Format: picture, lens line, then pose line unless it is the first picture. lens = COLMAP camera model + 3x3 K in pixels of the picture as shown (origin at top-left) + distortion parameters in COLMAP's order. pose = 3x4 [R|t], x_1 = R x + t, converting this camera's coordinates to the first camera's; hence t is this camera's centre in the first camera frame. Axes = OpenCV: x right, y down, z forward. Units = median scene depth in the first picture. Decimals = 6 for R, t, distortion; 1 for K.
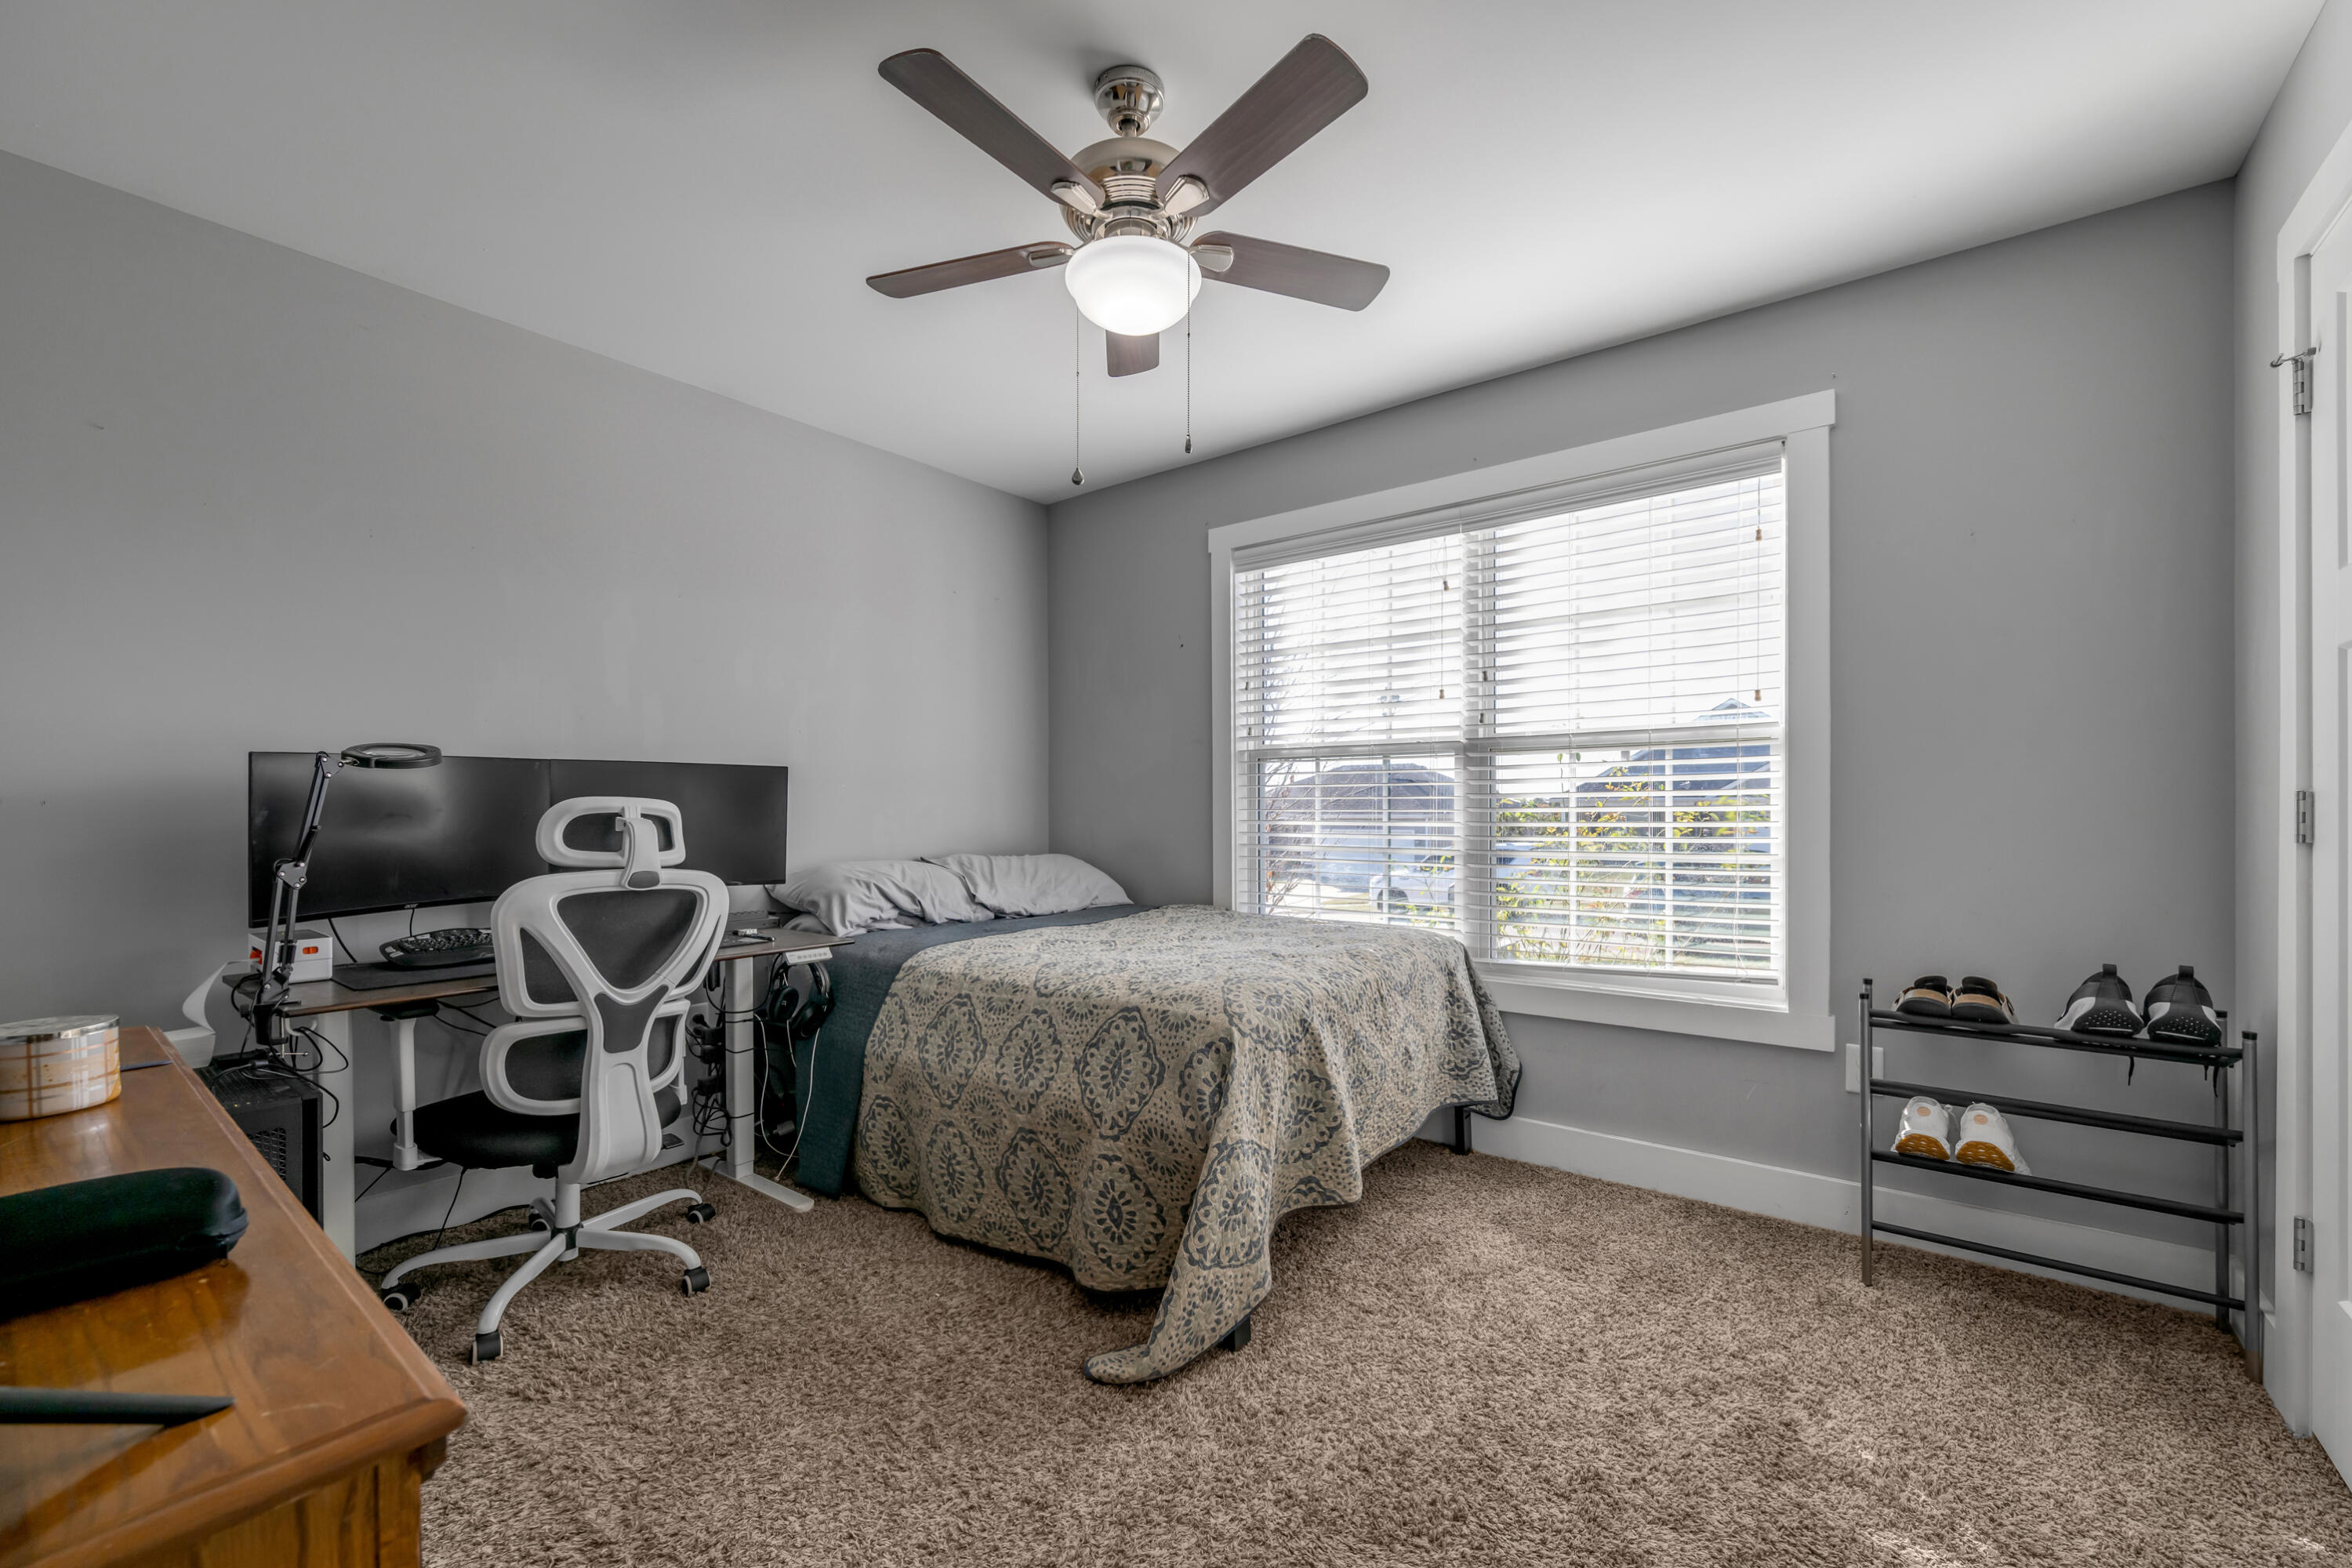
lens RADIAL K [[943.6, 0, 1176.0], [0, 943.6, 804.4], [0, 0, 1]] dist [-0.001953, -0.000185]
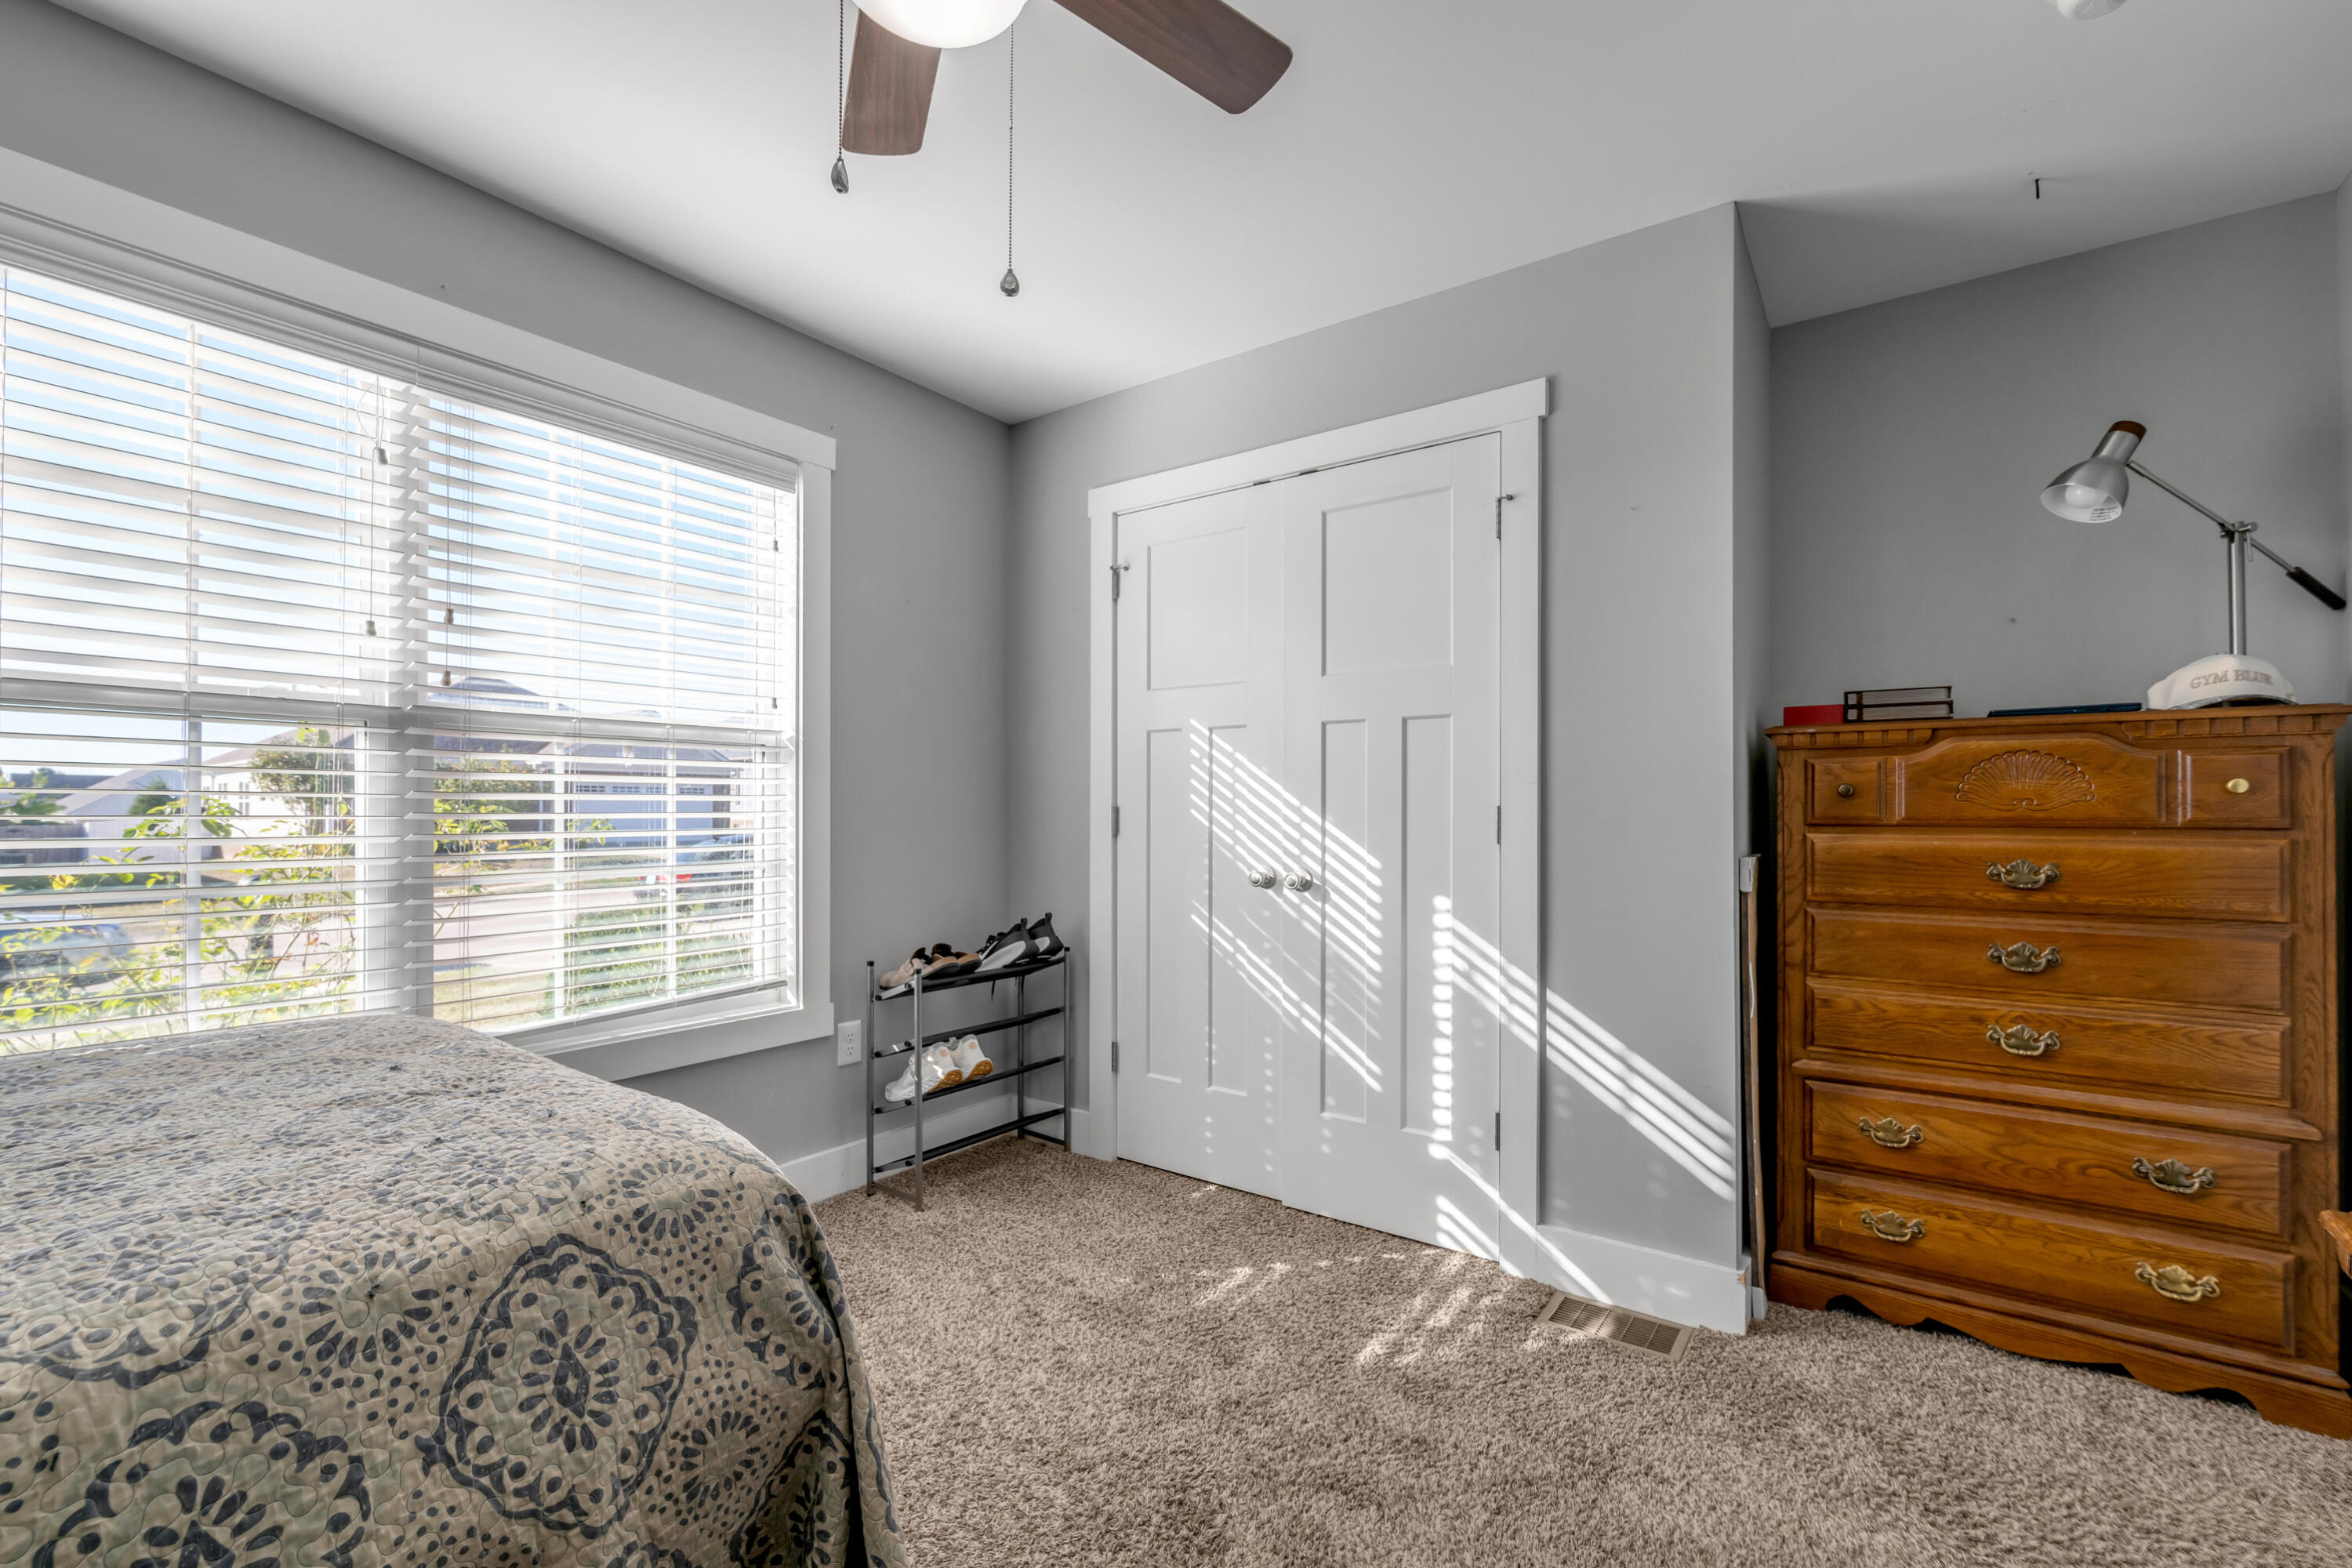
lens RADIAL K [[1011.3, 0, 1176.8], [0, 1011.3, 795.8], [0, 0, 1]] dist [0.001622, 0.000050]
pose [[-0.044498, 0.019665, 0.998816, -0.537080], [-0.008657, 0.999761, -0.020070, 0.002074], [-0.998972, -0.009540, -0.044317, 0.679715]]
